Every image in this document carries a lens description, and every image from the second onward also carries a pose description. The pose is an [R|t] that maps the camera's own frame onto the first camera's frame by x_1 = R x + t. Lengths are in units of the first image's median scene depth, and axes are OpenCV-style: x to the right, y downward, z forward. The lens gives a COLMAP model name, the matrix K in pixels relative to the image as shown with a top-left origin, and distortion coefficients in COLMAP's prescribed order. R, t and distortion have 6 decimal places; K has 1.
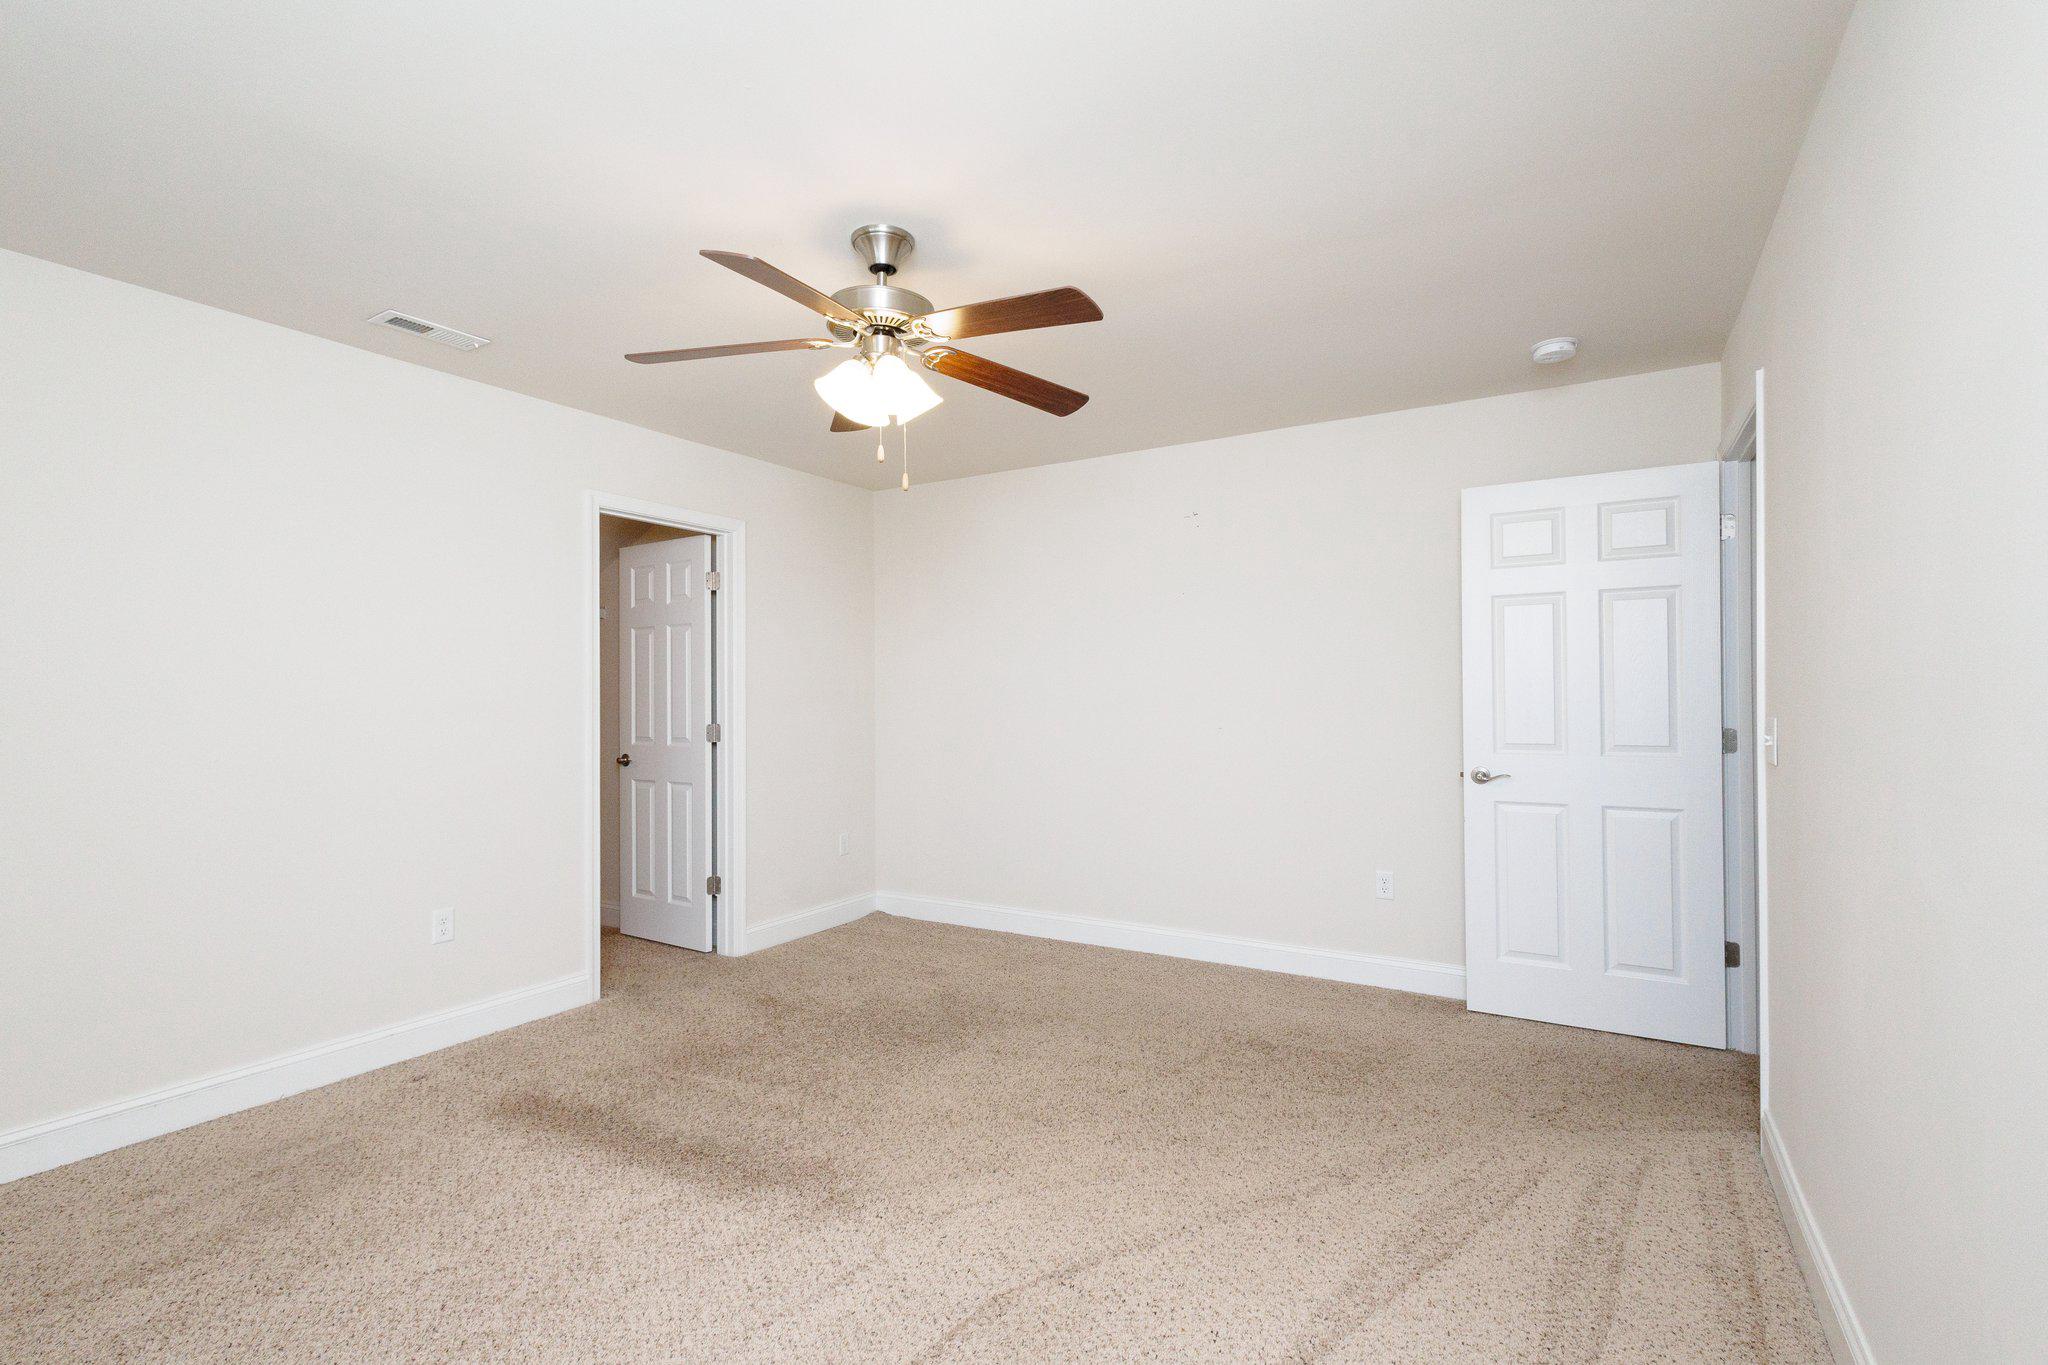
lens RADIAL K [[925.5, 0, 1046.5], [0, 925.5, 690.0], [0, 0, 1]] dist [0.003746, 0.000152]
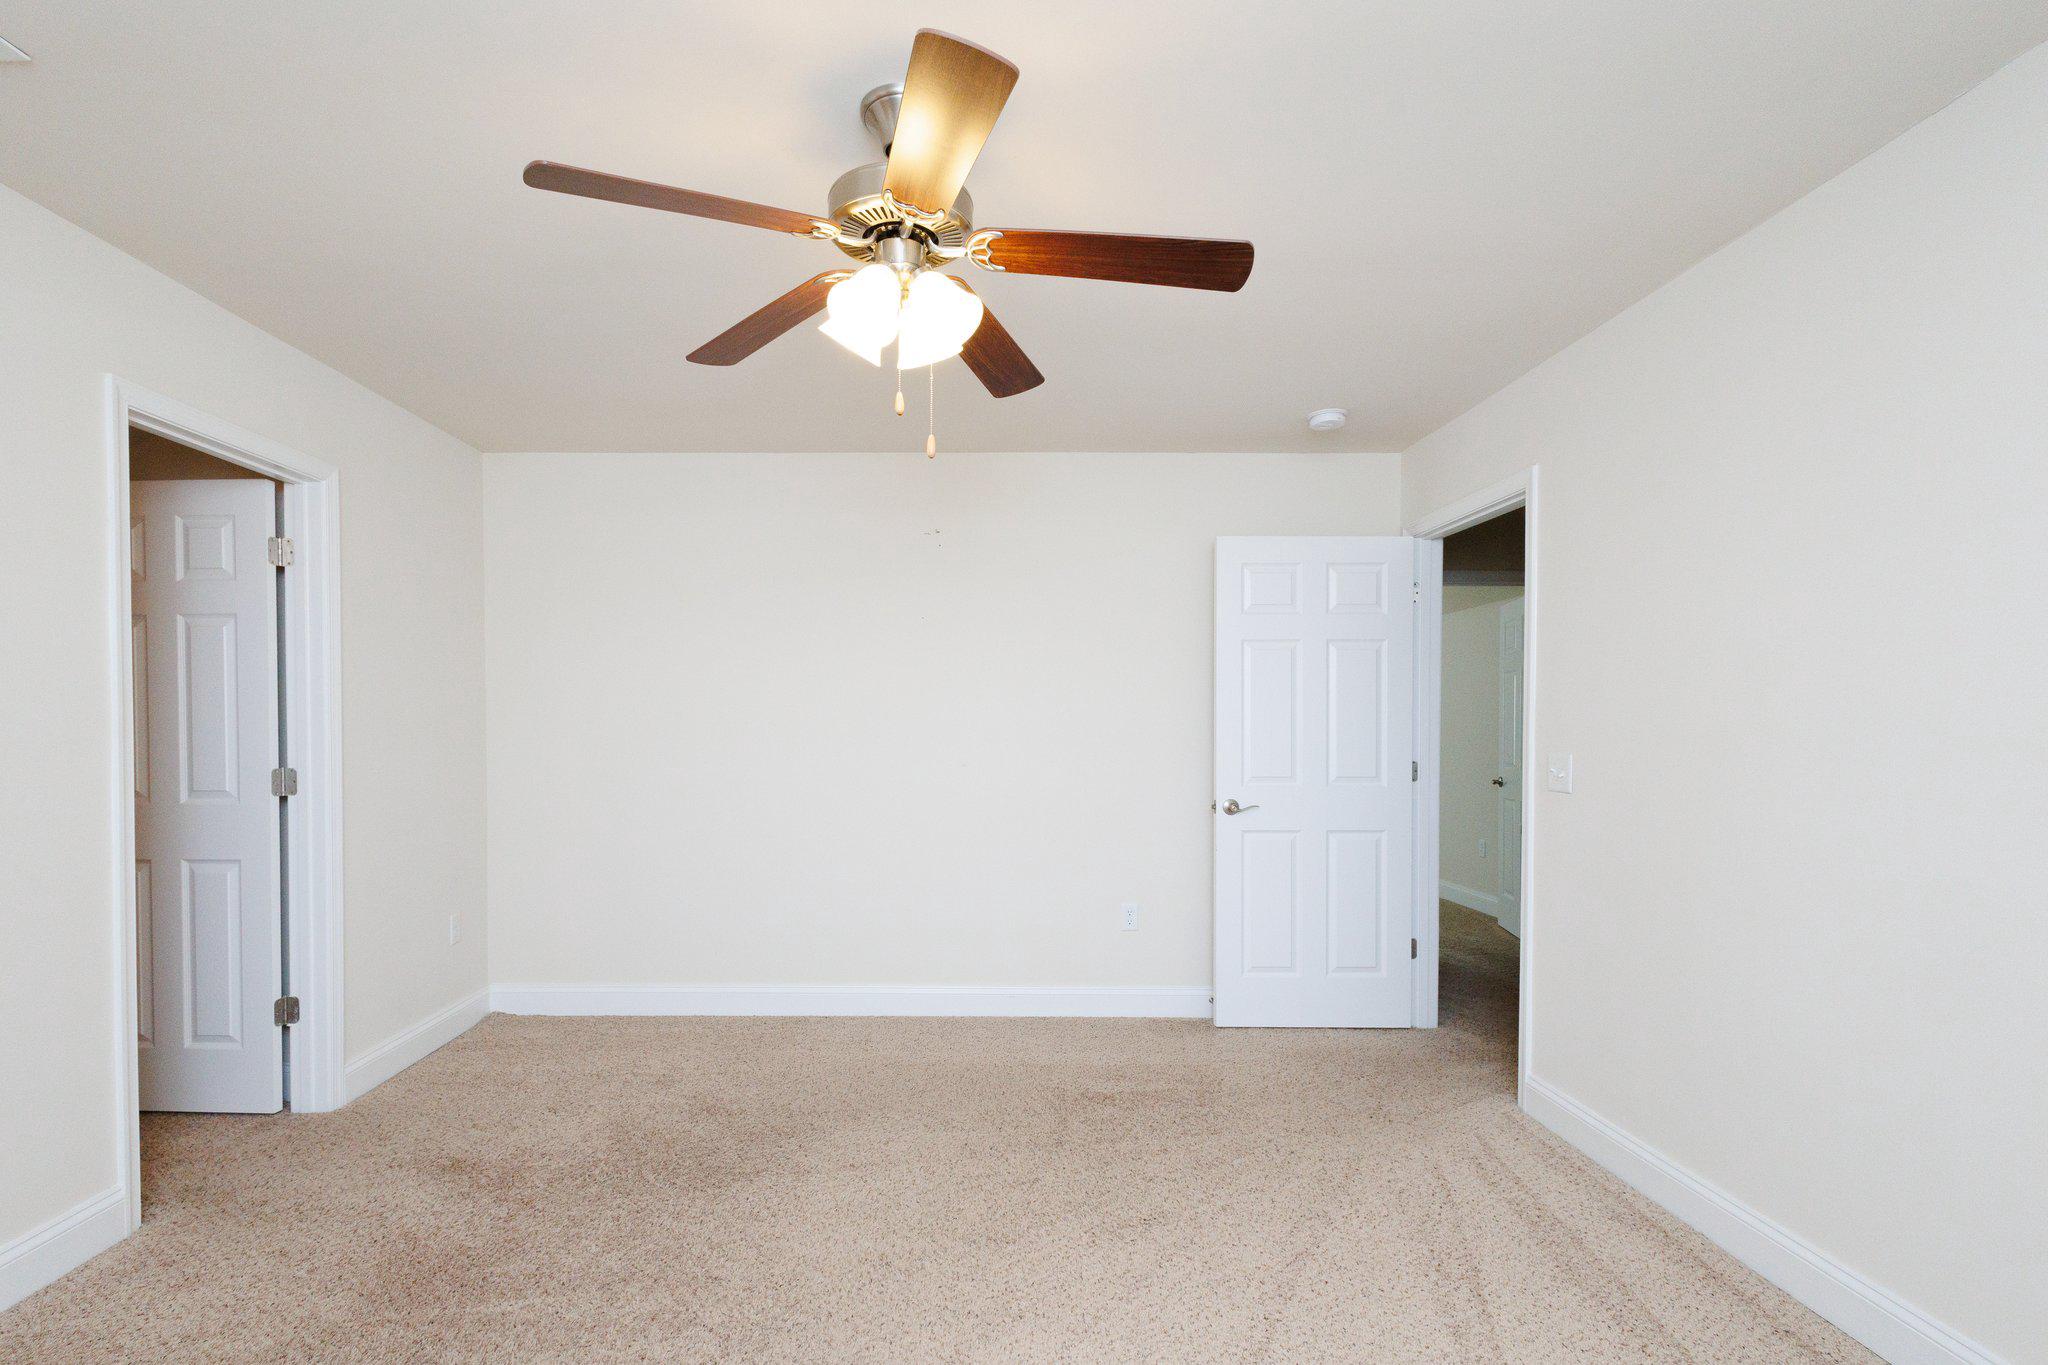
lens RADIAL K [[941.8, 0, 1020.5], [0, 941.8, 741.5], [0, 0, 1]] dist [0.013103, 0.000393]
pose [[0.867479, 0.001108, 0.497472, -0.279688], [-0.010243, 0.999825, 0.015633, 0.001841], [-0.497368, -0.018657, 0.867339, 0.173622]]
